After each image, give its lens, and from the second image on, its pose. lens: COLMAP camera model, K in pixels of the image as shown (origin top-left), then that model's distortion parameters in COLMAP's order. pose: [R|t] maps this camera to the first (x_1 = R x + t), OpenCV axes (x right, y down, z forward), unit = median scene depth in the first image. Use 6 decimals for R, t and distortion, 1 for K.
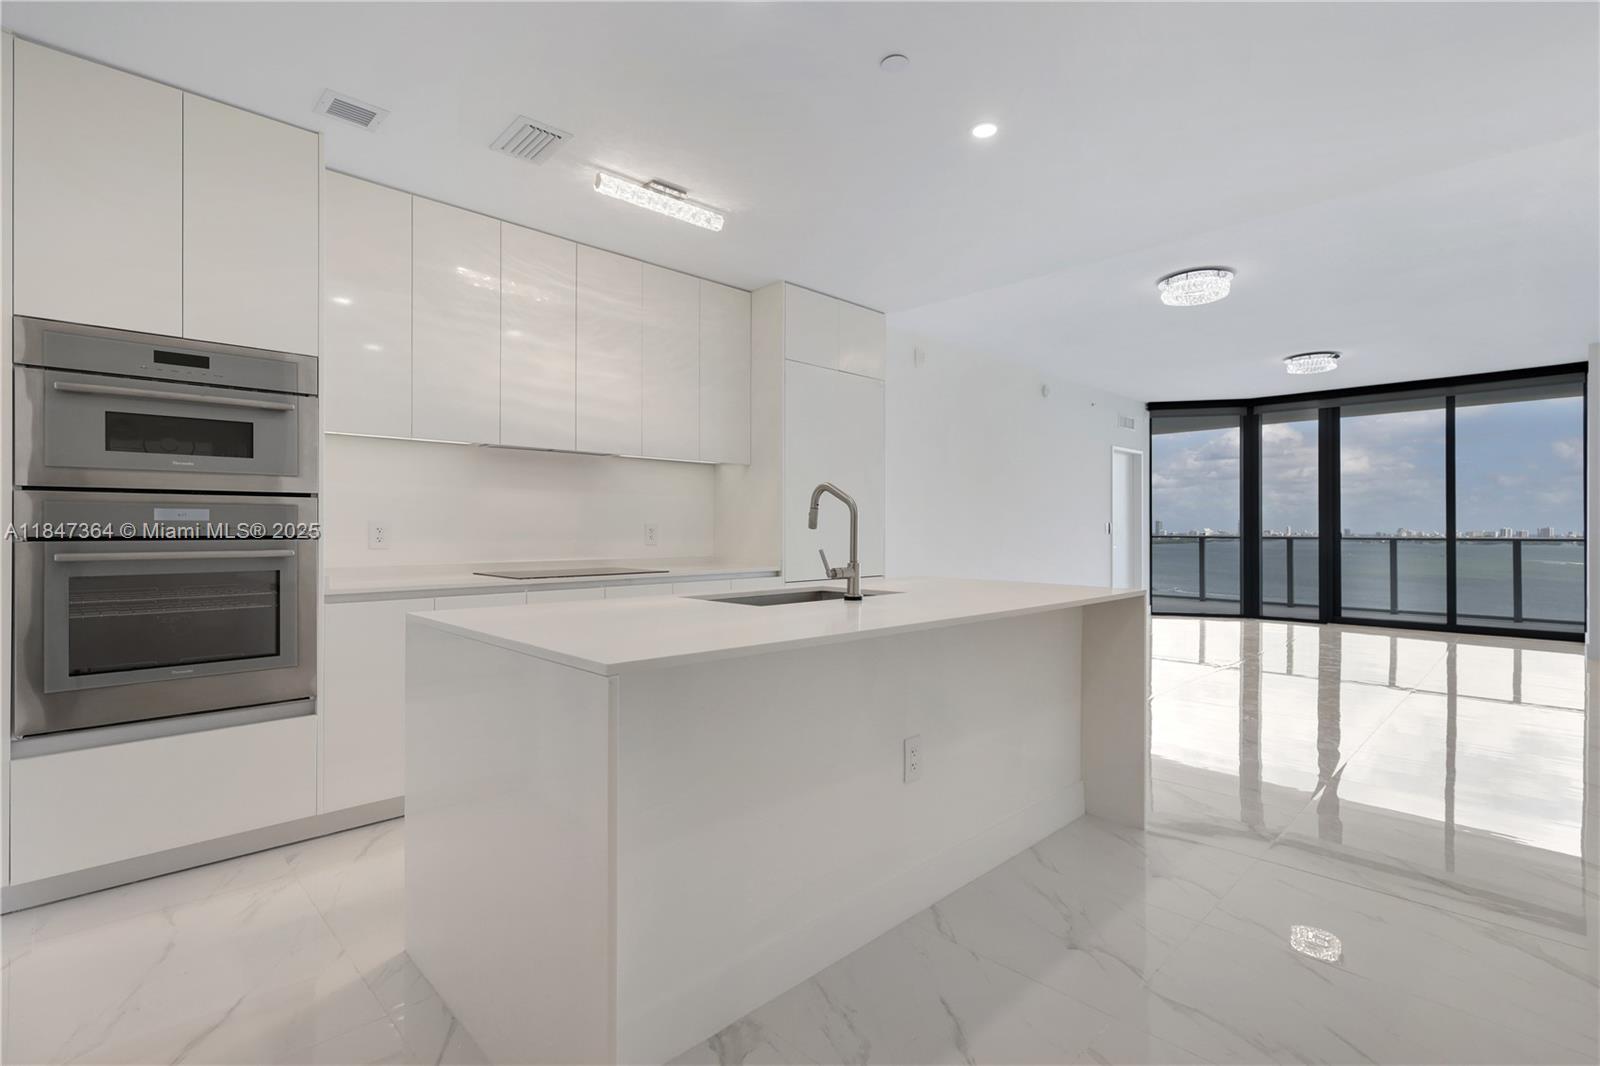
lens RADIAL K [[749.8, 0, 799.4], [0, 749.8, 528.2], [0, 0, 1]] dist [-0.000779, 0.002007]
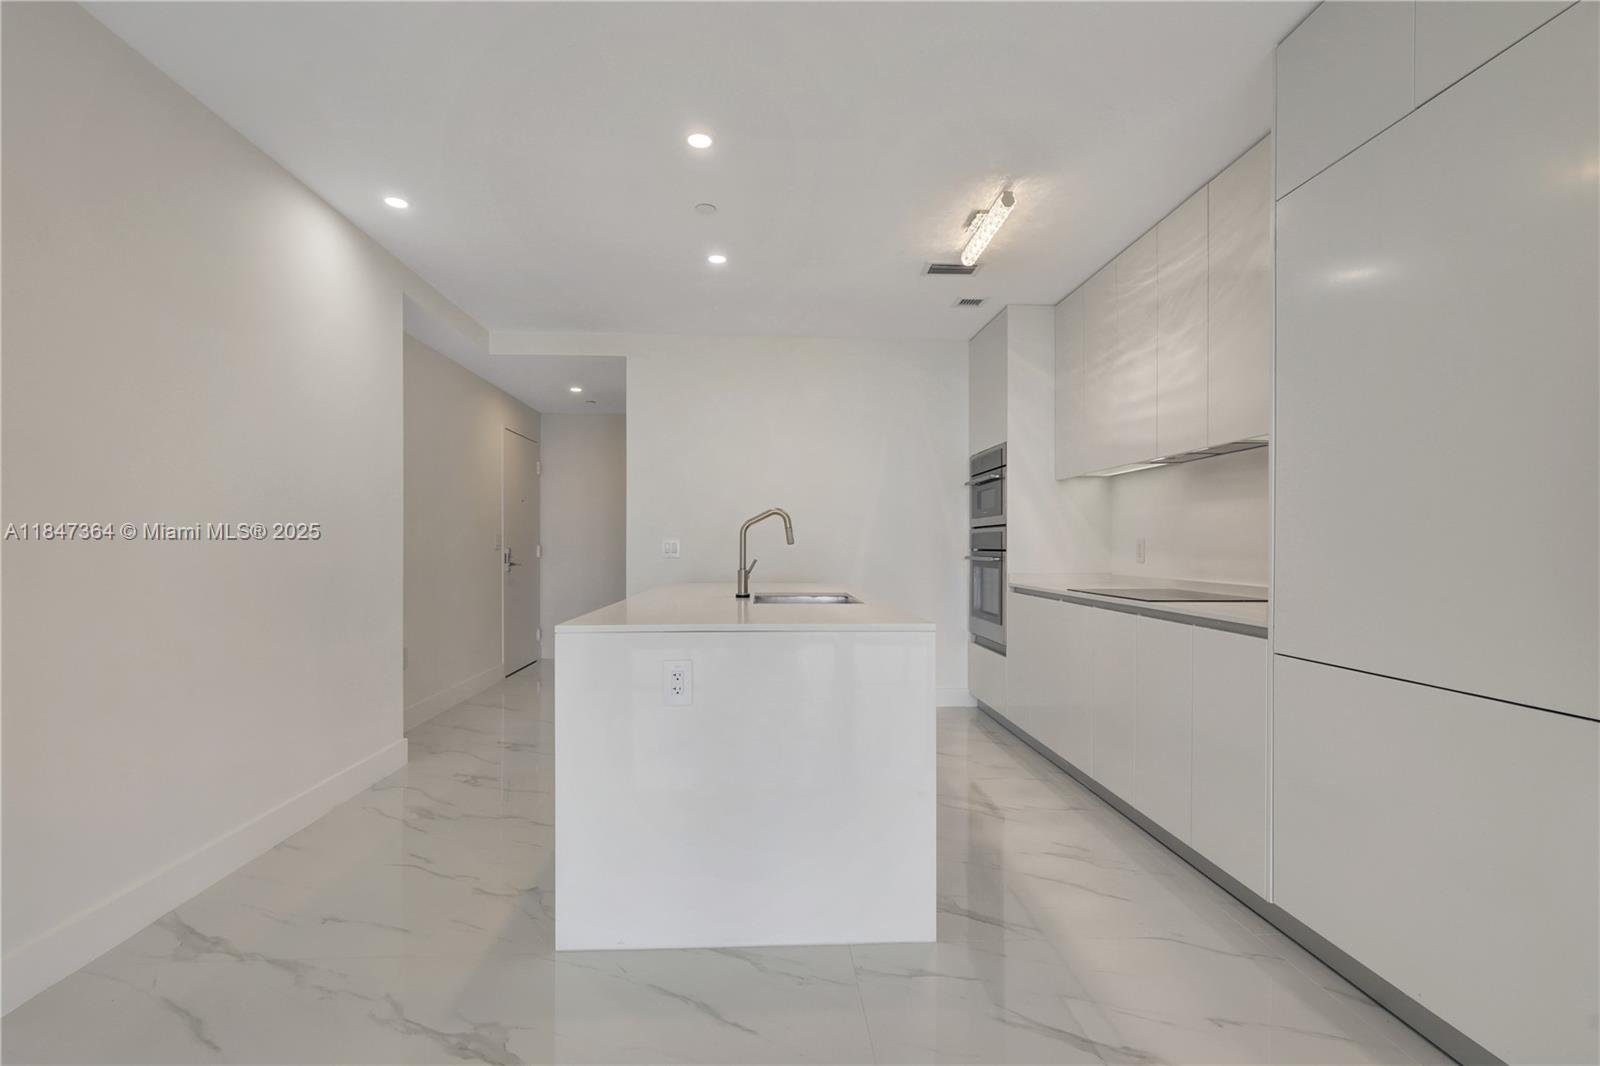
lens RADIAL K [[749.8, 0, 797.5], [0, 749.8, 549.2], [0, 0, 1]] dist [-0.000779, 0.002007]
pose [[-0.662558, 0.004260, -0.748998, 0.903997], [0.001192, 0.999989, 0.004634, 0.001378], [0.749009, 0.002177, -0.662556, 1.752599]]
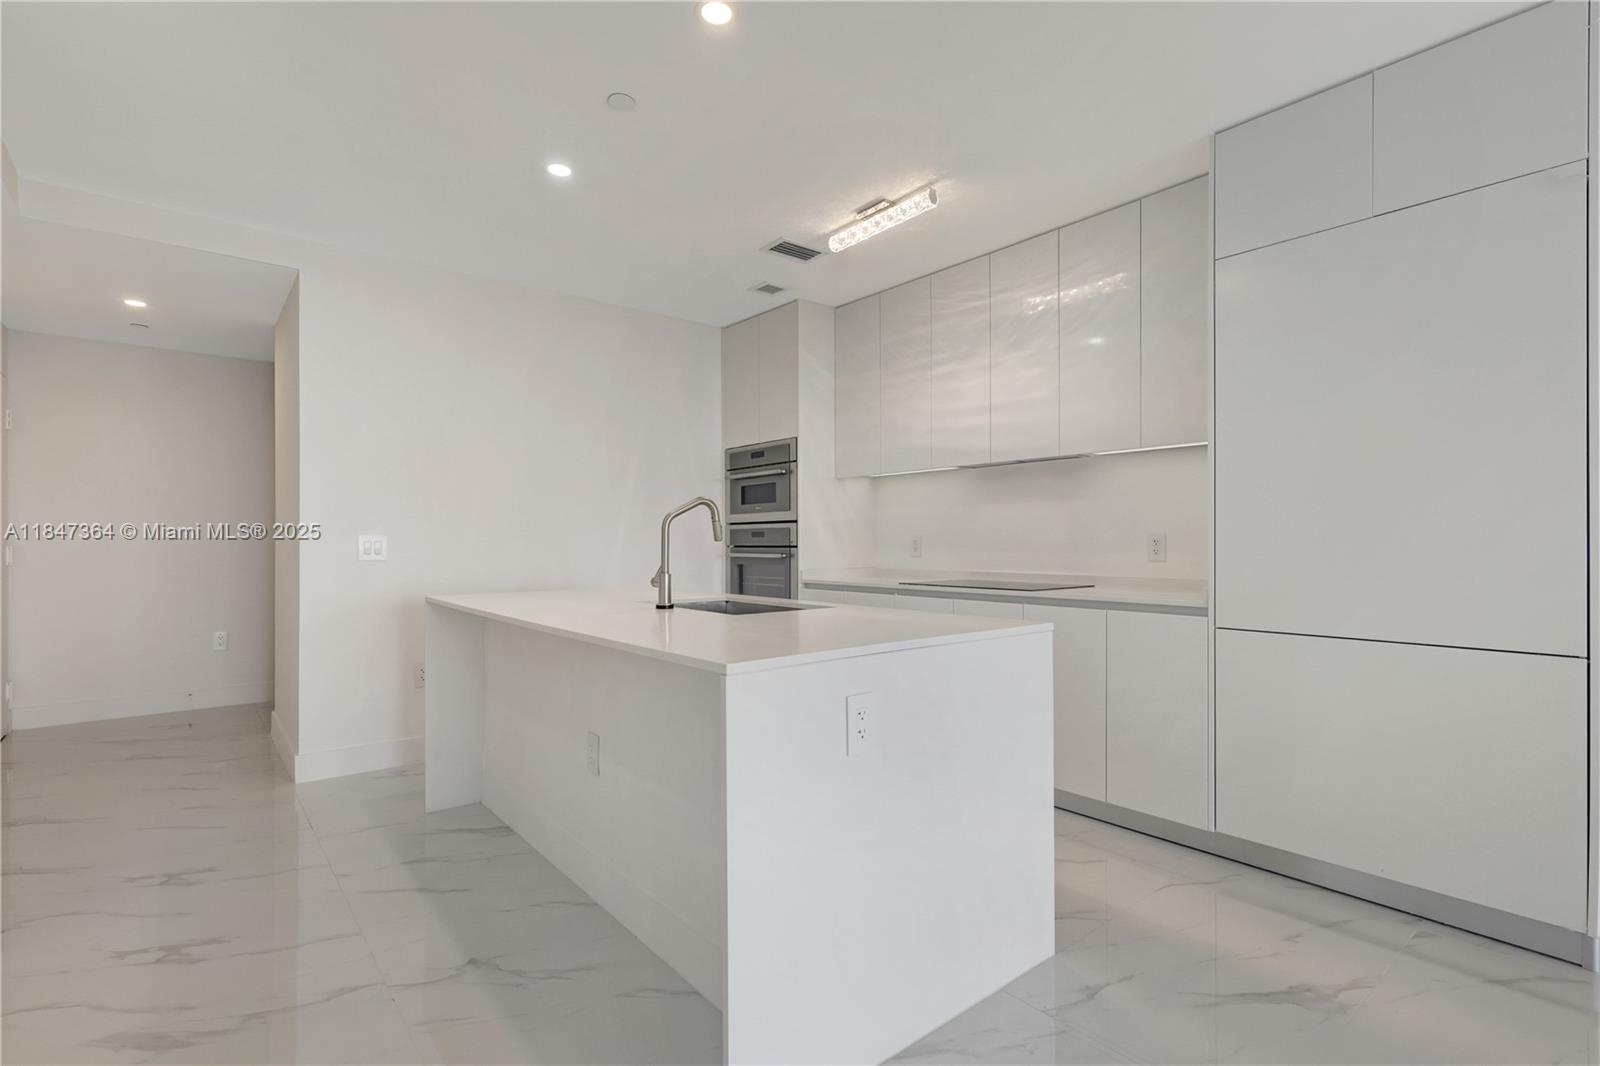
lens RADIAL K [[749.8, 0, 798.7], [0, 749.8, 544.1], [0, 0, 1]] dist [-0.000779, 0.002007]
pose [[-0.089037, 0.004789, -0.996017, 0.993300], [0.006207, 0.999972, 0.004253, -0.000331], [0.996009, -0.005804, -0.089064, 1.148289]]
